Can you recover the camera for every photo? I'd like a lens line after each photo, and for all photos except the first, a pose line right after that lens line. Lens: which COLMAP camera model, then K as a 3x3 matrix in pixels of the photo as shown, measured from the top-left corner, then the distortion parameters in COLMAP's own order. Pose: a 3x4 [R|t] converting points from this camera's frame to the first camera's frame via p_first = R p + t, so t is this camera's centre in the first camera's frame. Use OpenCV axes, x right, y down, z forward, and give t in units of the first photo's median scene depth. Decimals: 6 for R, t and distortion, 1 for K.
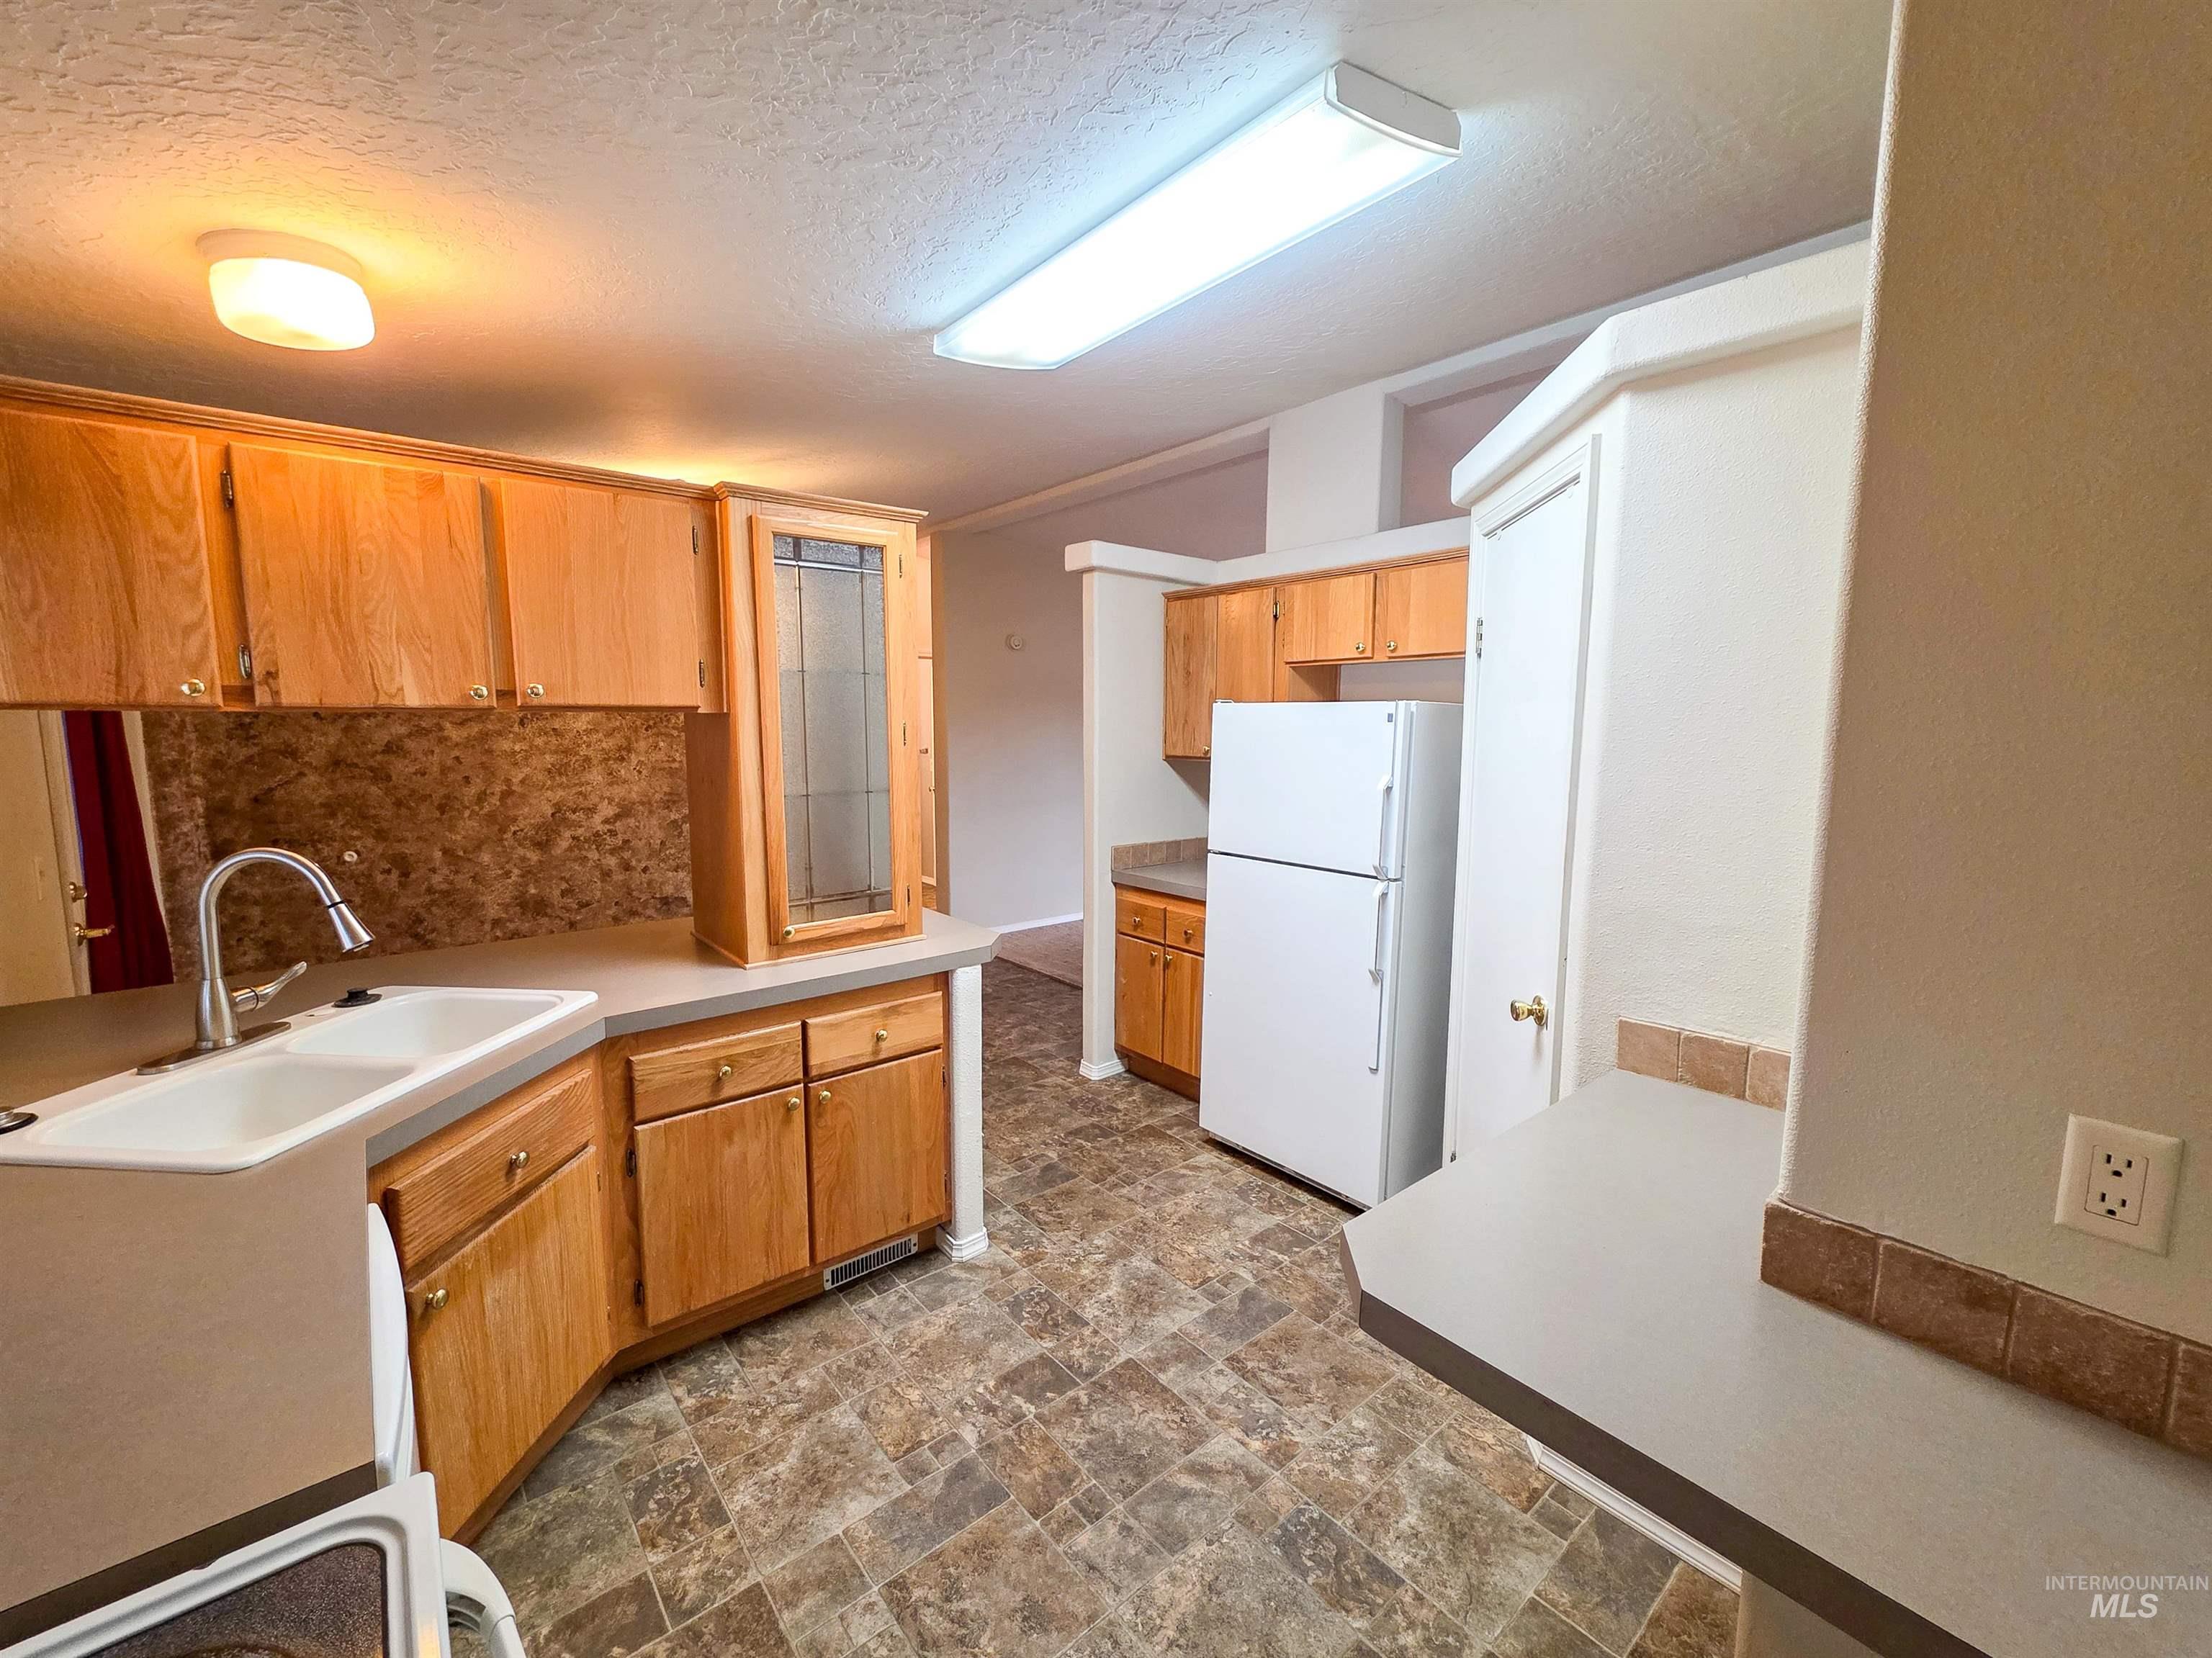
lens RADIAL K [[900.6, 0, 1099.4], [0, 900.6, 824.3], [0, 0, 1]] dist [0.003000, -0.000305]
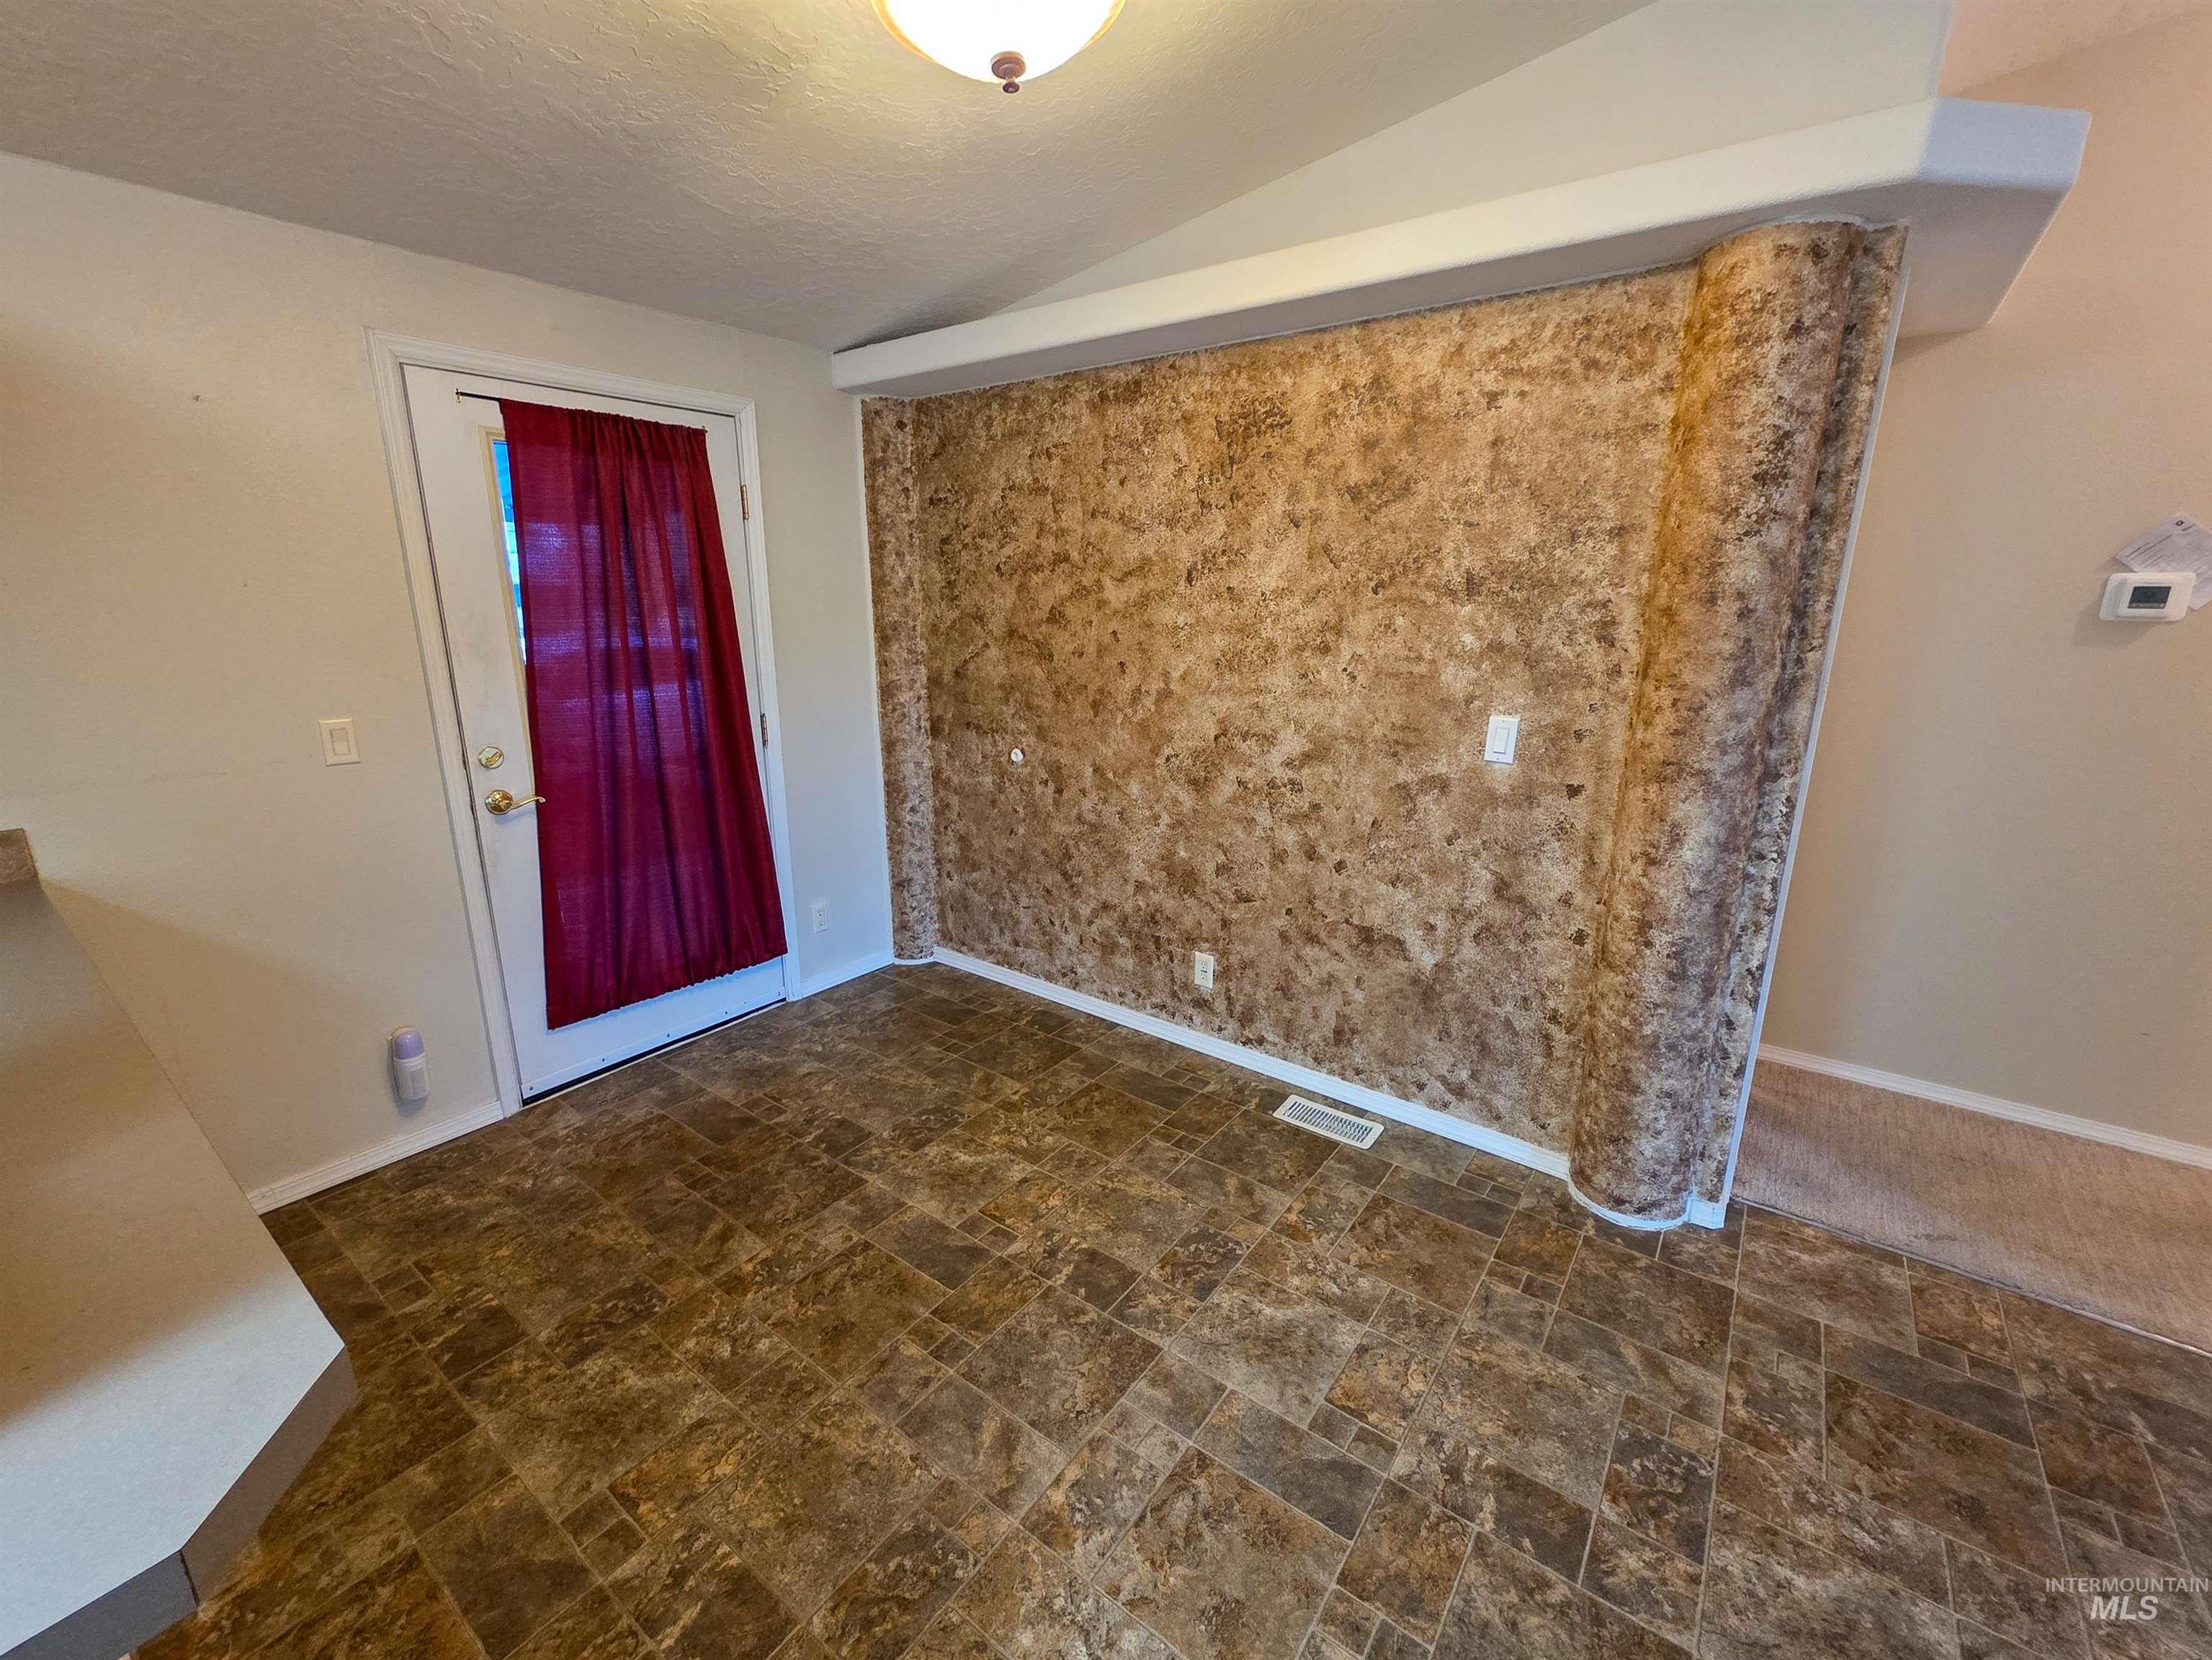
lens RADIAL K [[918.8, 0, 1098.5], [0, 918.8, 822.7], [0, 0, 1]] dist [0.002016, 0.000434]
pose [[0.229195, 0.233294, -0.945010, -0.088758], [-0.114055, 0.970602, 0.211950, -0.153268], [0.966675, 0.059205, 0.249066, 1.585368]]
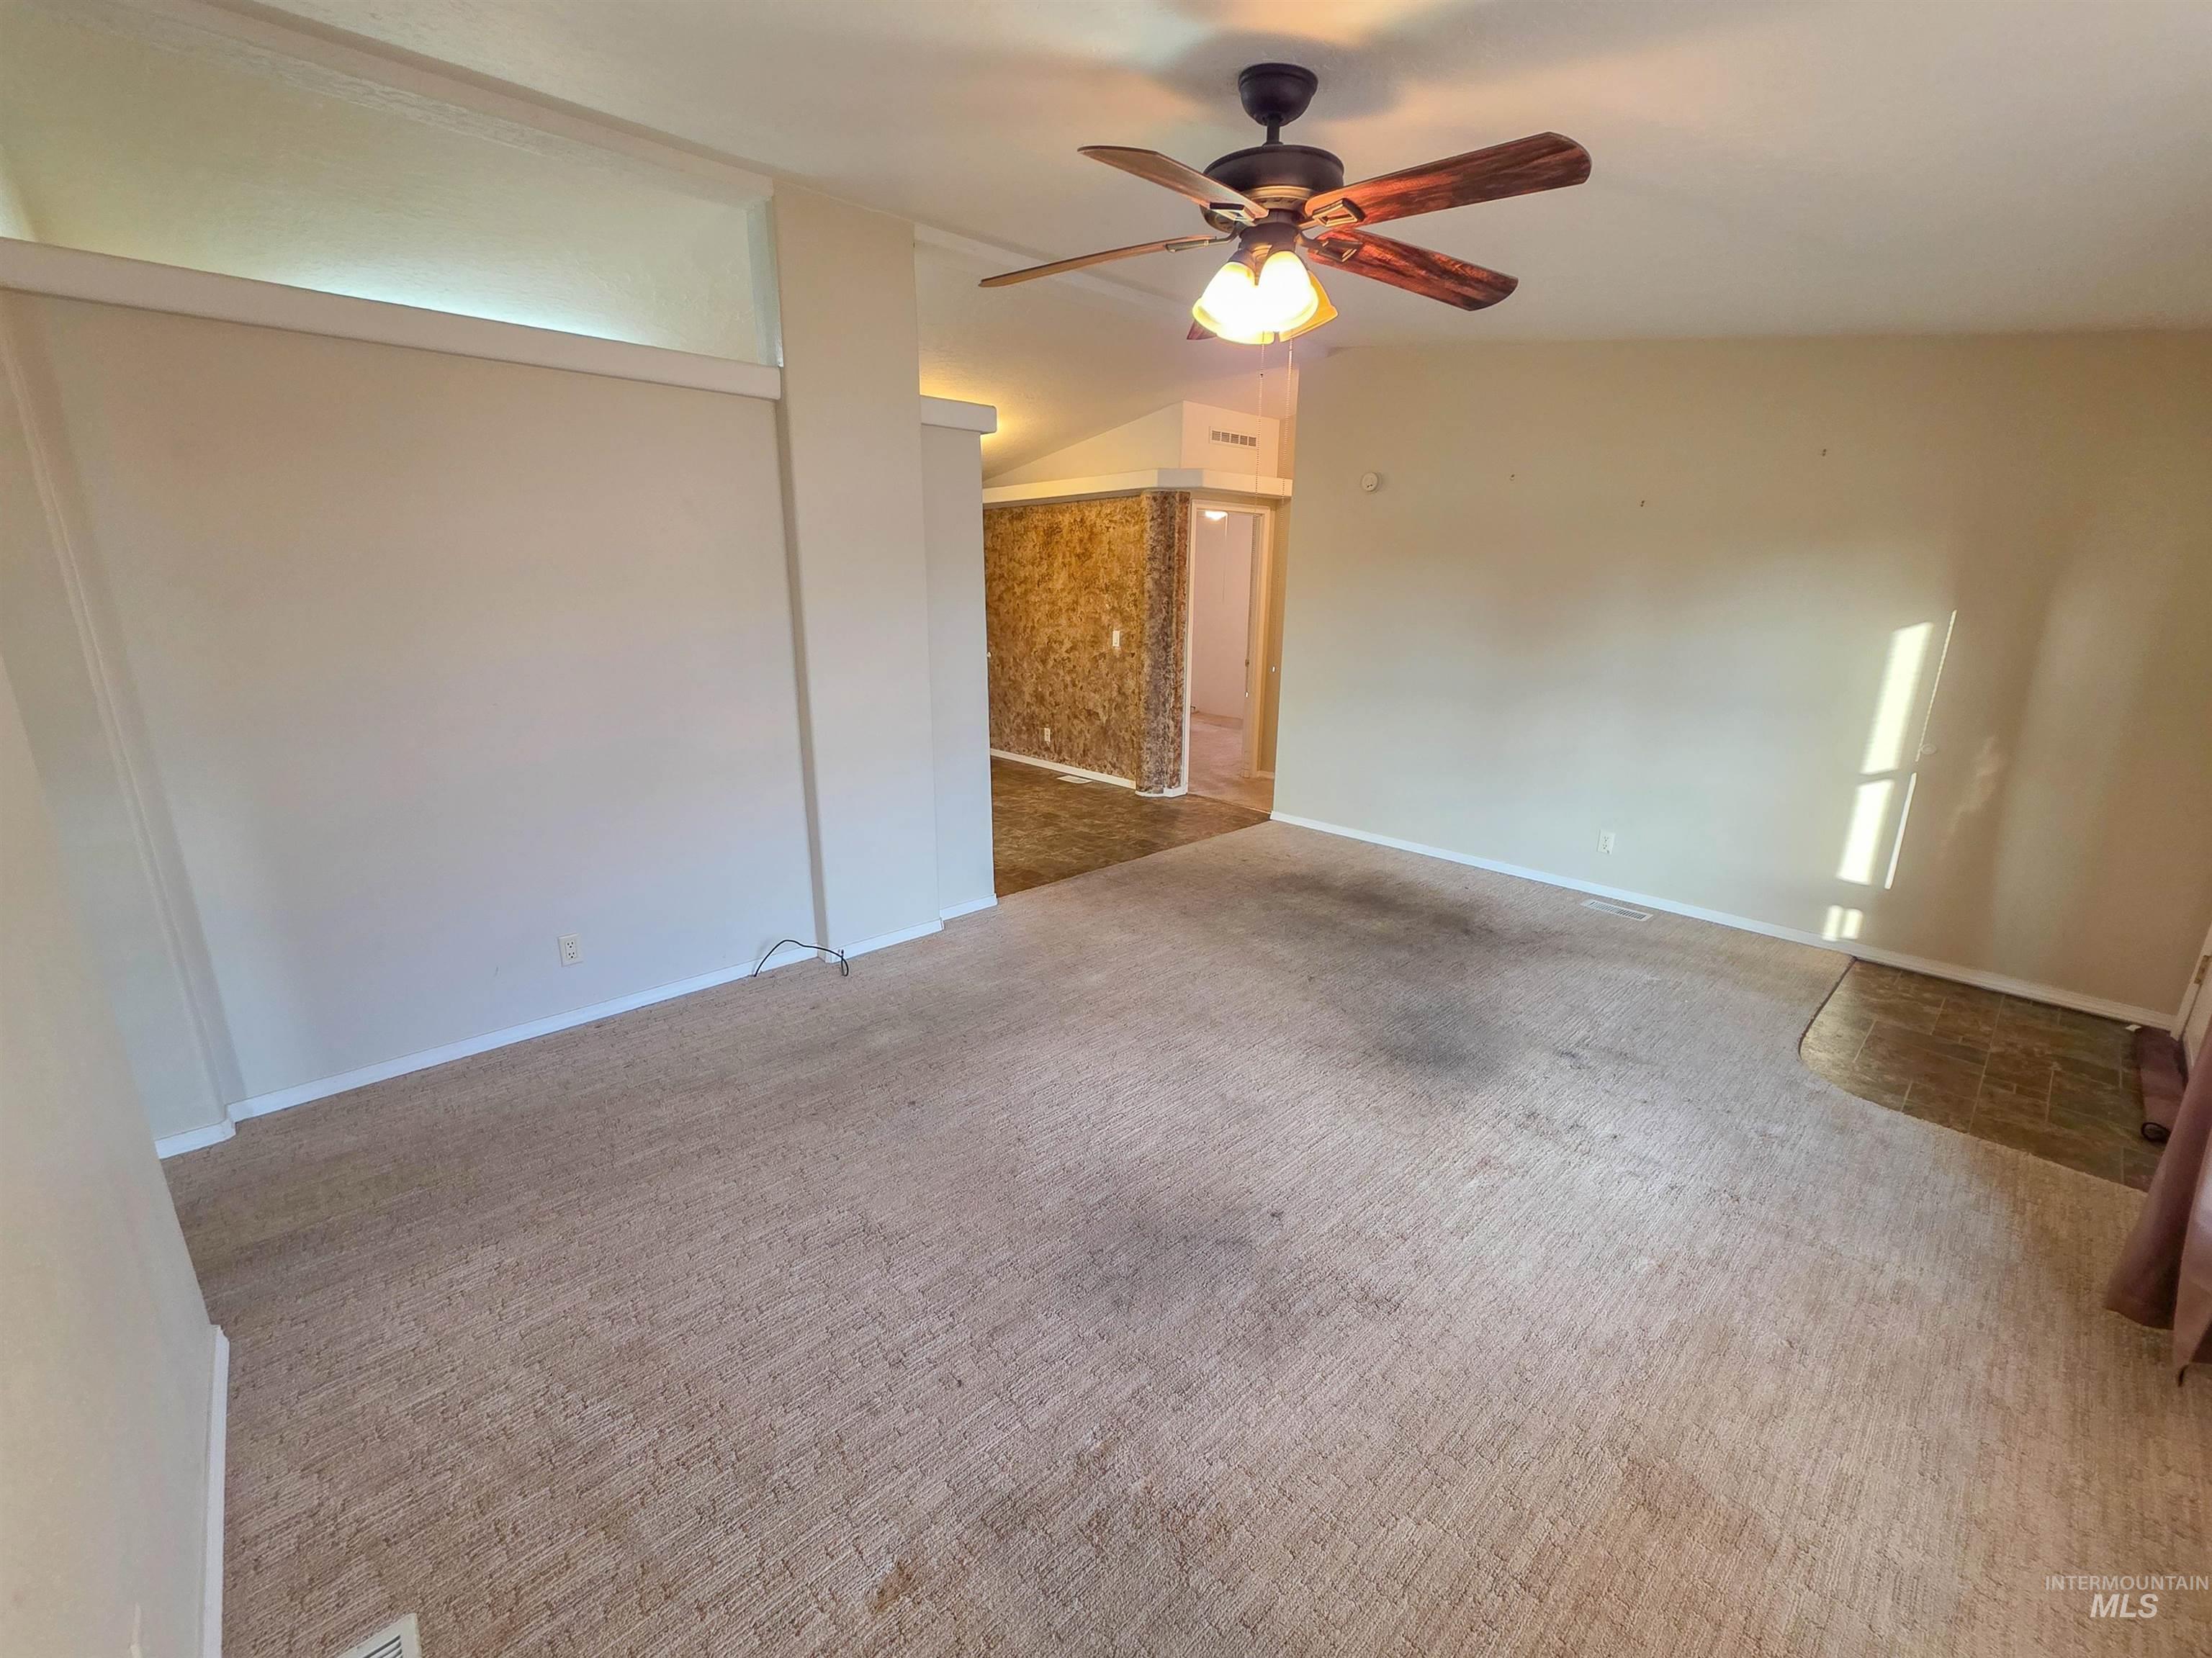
lens RADIAL K [[900.6, 0, 1099.4], [0, 900.6, 824.3], [0, 0, 1]] dist [0.003000, -0.000305]
pose [[0.057502, 0.255269, -0.965159, 2.072925], [-0.119490, 0.961568, 0.247201, -0.219346], [0.991169, 0.101112, 0.085795, 2.006626]]
